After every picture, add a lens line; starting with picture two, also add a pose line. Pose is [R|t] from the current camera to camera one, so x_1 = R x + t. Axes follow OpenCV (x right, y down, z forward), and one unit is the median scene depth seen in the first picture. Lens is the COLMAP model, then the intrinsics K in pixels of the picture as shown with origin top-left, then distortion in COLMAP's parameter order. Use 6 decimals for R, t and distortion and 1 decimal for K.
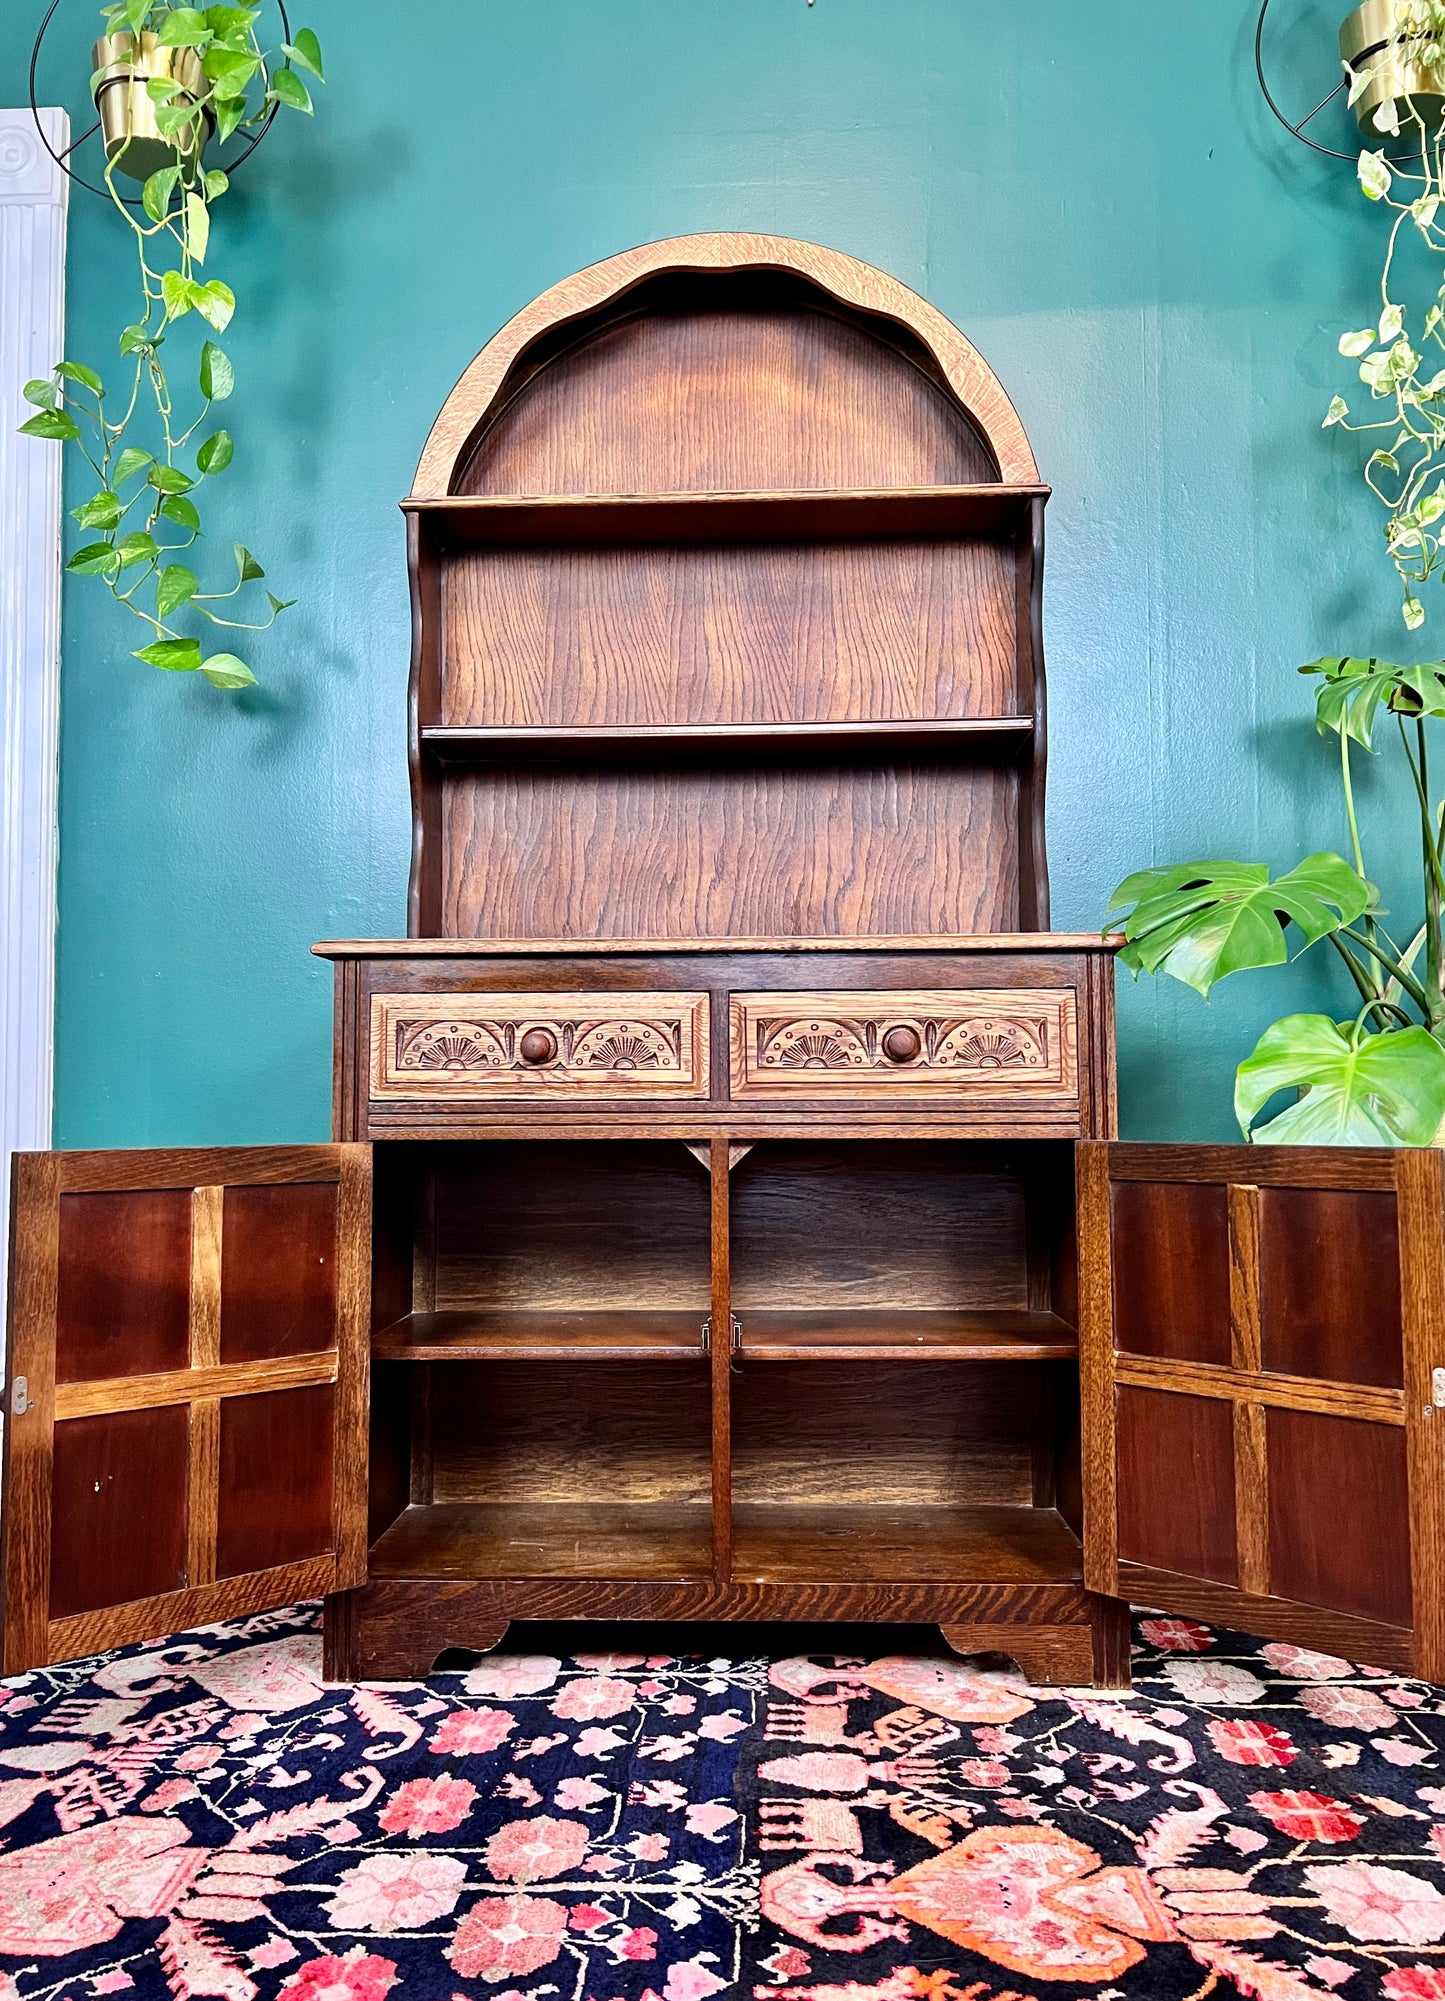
lens RADIAL K [[1532.5, 0, 700.7], [0, 1532.5, 1003.8], [0, 0, 1]] dist [0.076462, -0.107913]
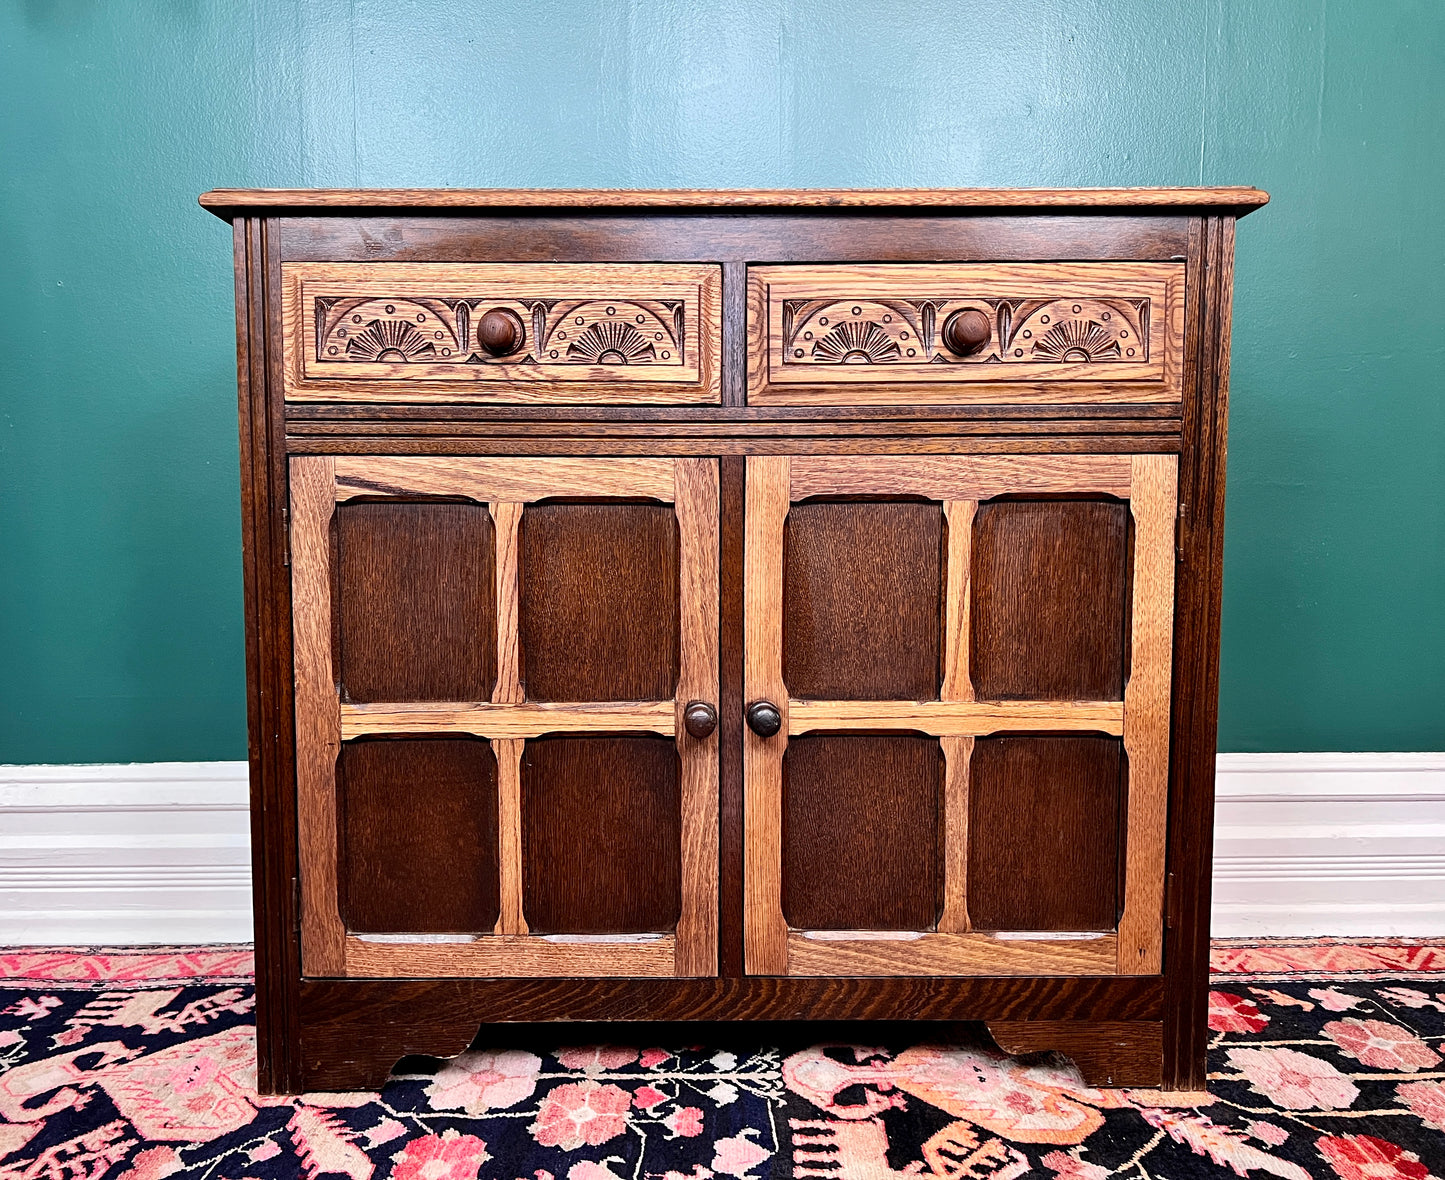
lens RADIAL K [[1189.2, 0, 688.8], [0, 1189.2, 599.6], [0, 0, 1]] dist [0.032716, -0.036289]
pose [[0.998951, -0.000954, 0.045791, -0.038772], [-0.005649, 0.989583, 0.143856, 0.074497], [-0.045451, -0.143964, 0.988539, 0.380207]]
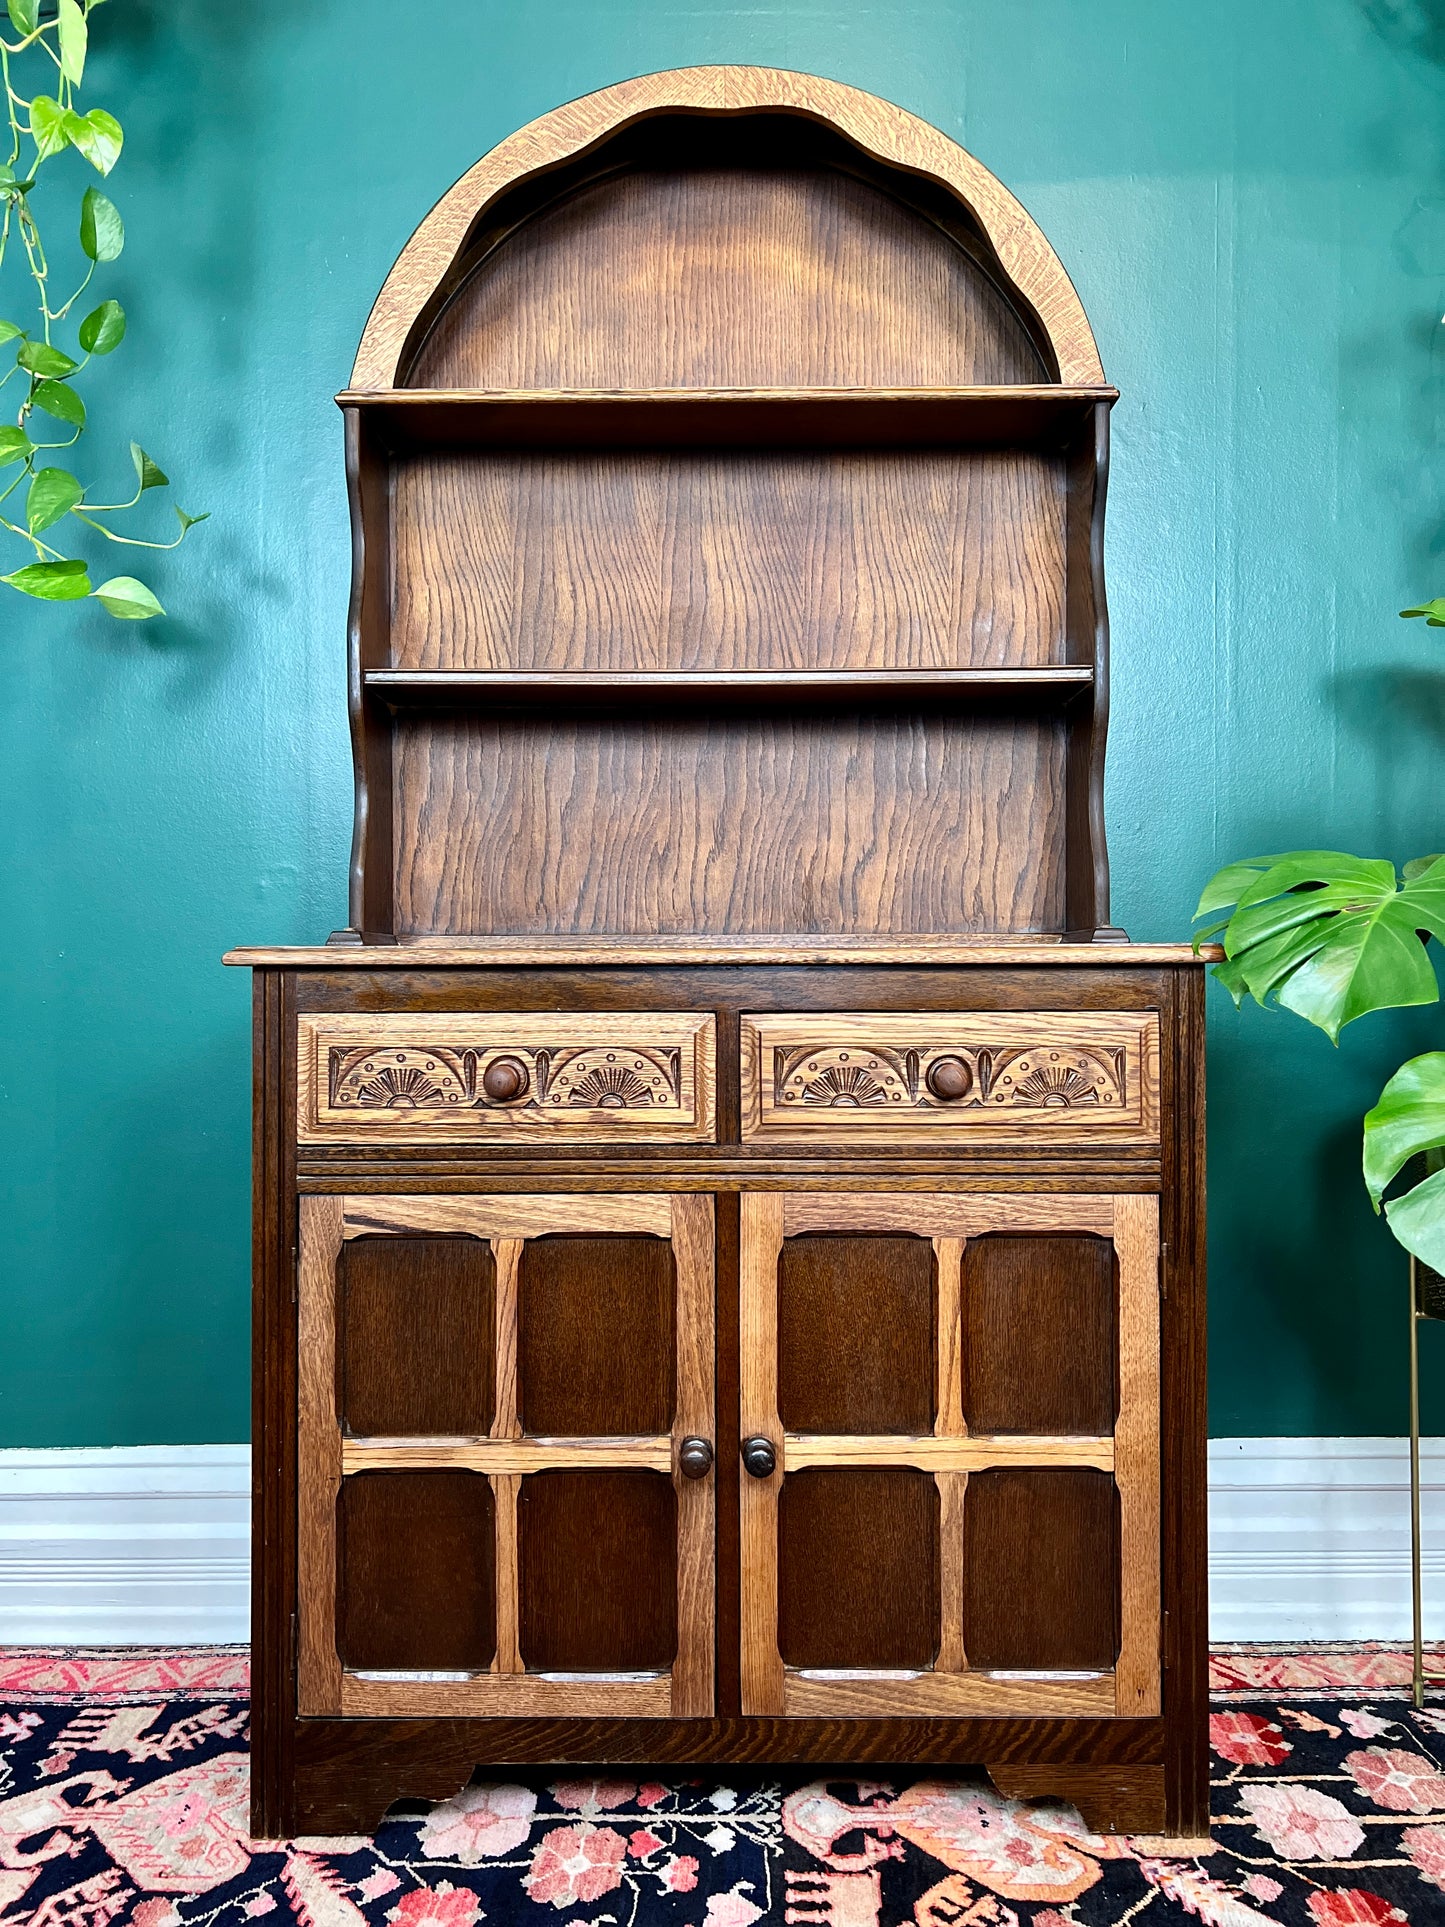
lens RADIAL K [[1440.5, 0, 721.7], [0, 1440.5, 973.2], [0, 0, 1]] dist [0.060362, -0.074787]
pose [[0.999303, 0.001887, 0.037273, -0.019883], [-0.004253, 0.997972, 0.063510, -0.078231], [-0.037077, -0.063625, 0.997285, 0.234429]]
